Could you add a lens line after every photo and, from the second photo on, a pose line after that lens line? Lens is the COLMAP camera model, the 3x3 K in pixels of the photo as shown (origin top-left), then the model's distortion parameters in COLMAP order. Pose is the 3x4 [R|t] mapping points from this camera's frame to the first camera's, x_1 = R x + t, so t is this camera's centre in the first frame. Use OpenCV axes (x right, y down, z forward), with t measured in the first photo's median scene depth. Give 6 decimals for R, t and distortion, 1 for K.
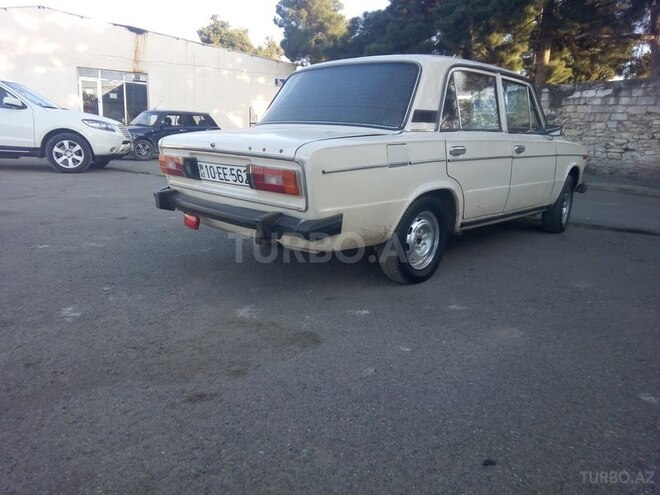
lens RADIAL K [[485.4, 0, 330.0], [0, 485.4, 247.5], [0, 0, 1]] dist [-0.002542, 0.001571]
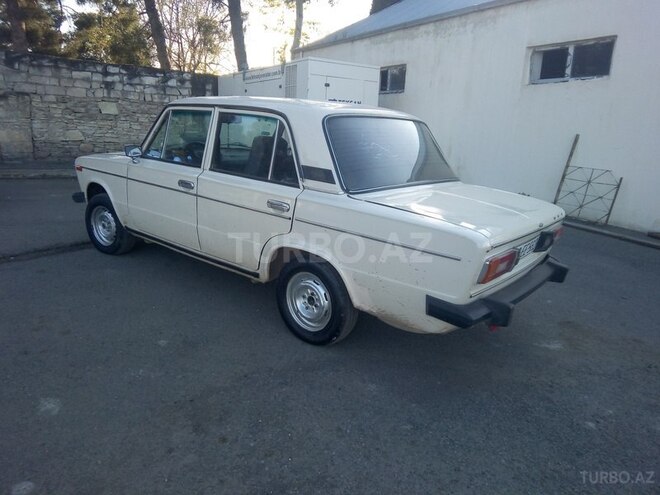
lens RADIAL K [[470.8, 0, 330.0], [0, 470.8, 247.5], [0, 0, 1]] dist [0.031475, 0.002282]
pose [[-0.067309, -0.259453, 0.963407, -1.057435], [0.238763, 0.933352, 0.268040, -0.478977], [-0.968742, 0.248068, -0.000876, 1.271374]]
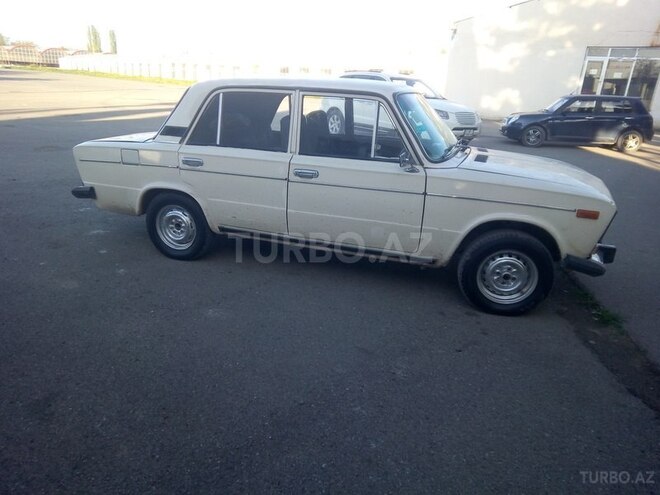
lens RADIAL K [[470.8, 0, 330.0], [0, 470.8, 247.5], [0, 0, 1]] dist [0.031475, 0.002282]
pose [[0.455232, 0.283736, -0.843954, 1.481156], [-0.238588, 0.952074, 0.191391, -0.305932], [0.857811, 0.114230, 0.501111, 0.737145]]
